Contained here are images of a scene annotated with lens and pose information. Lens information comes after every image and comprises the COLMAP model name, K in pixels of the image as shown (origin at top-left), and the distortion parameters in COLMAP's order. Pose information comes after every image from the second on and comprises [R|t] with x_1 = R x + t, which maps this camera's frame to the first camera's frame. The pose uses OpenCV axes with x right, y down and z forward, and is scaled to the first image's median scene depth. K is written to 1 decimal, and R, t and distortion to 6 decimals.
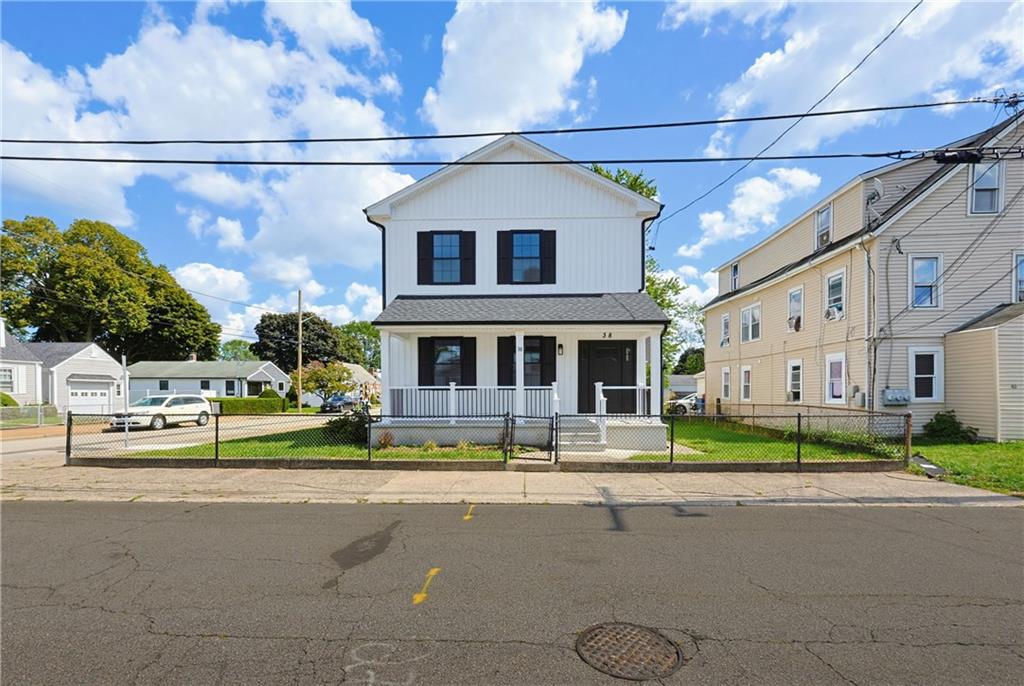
lens RADIAL K [[449.0, 0, 510.4], [0, 449.0, 398.2], [0, 0, 1]] dist [-0.000322, -0.000049]
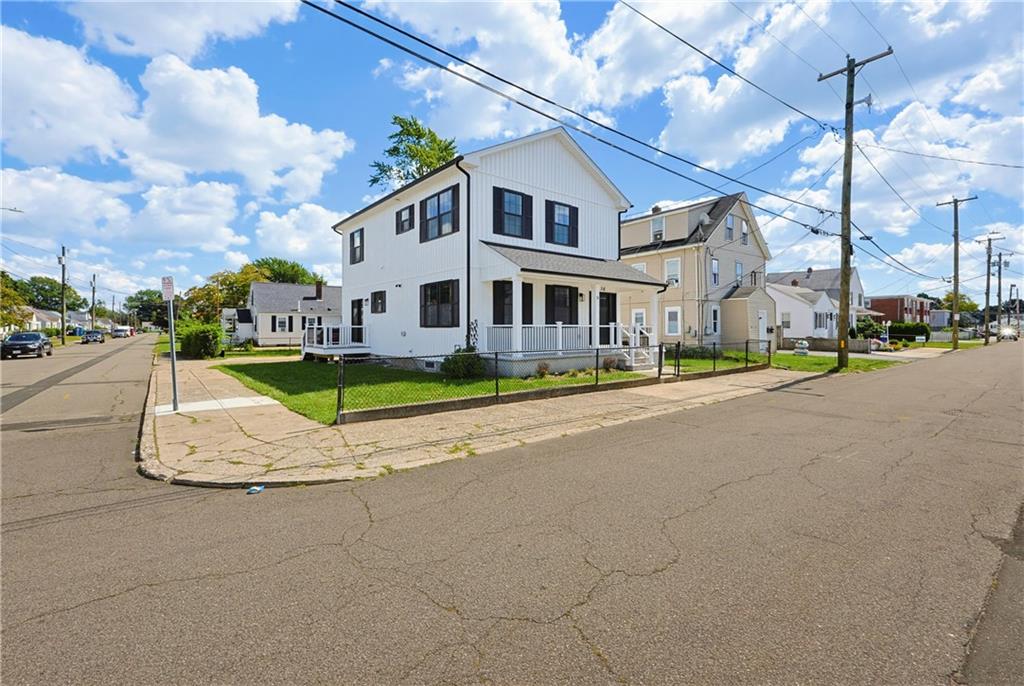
lens RADIAL K [[449.4, 0, 513.8], [0, 449.4, 323.6], [0, 0, 1]] dist [-0.001220, -0.000210]
pose [[0.745061, 0.008085, 0.666947, -0.918001], [0.006510, 0.999791, -0.019392, -0.006936], [-0.666965, 0.018791, 0.744852, 0.141688]]
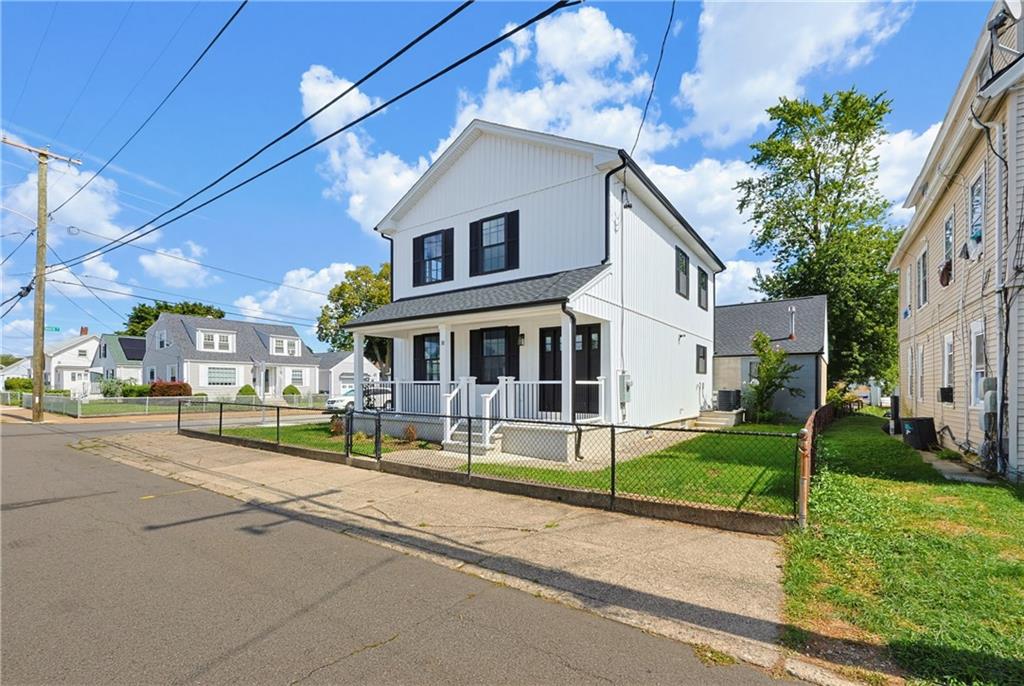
lens RADIAL K [[439.7, 0, 509.4], [0, 439.7, 386.4], [0, 0, 1]] dist [-0.002888, -0.000645]
pose [[0.843247, 0.003473, -0.537515, 0.560818], [-0.009752, 0.999913, -0.008839, -0.007278], [0.537438, 0.012696, 0.843208, 0.239198]]
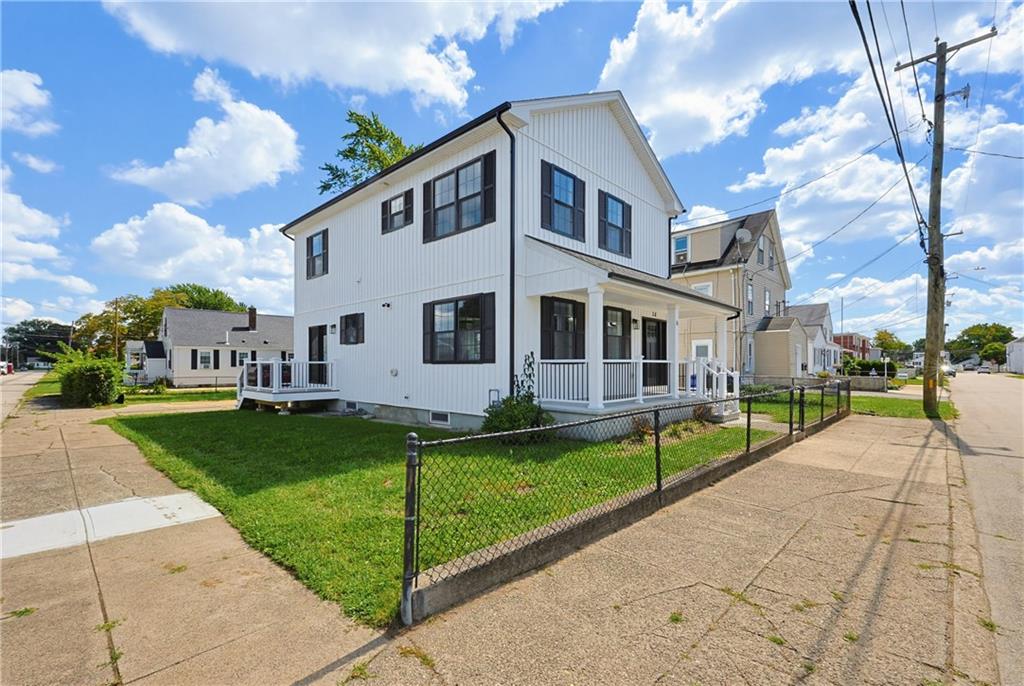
lens RADIAL K [[452.7, 0, 510.6], [0, 452.7, 360.6], [0, 0, 1]] dist [0.001446, 0.000585]
pose [[0.658144, 0.009109, 0.752837, -0.831579], [0.006828, 0.999813, -0.018066, -0.010763], [-0.752861, 0.017031, 0.657959, 0.537346]]
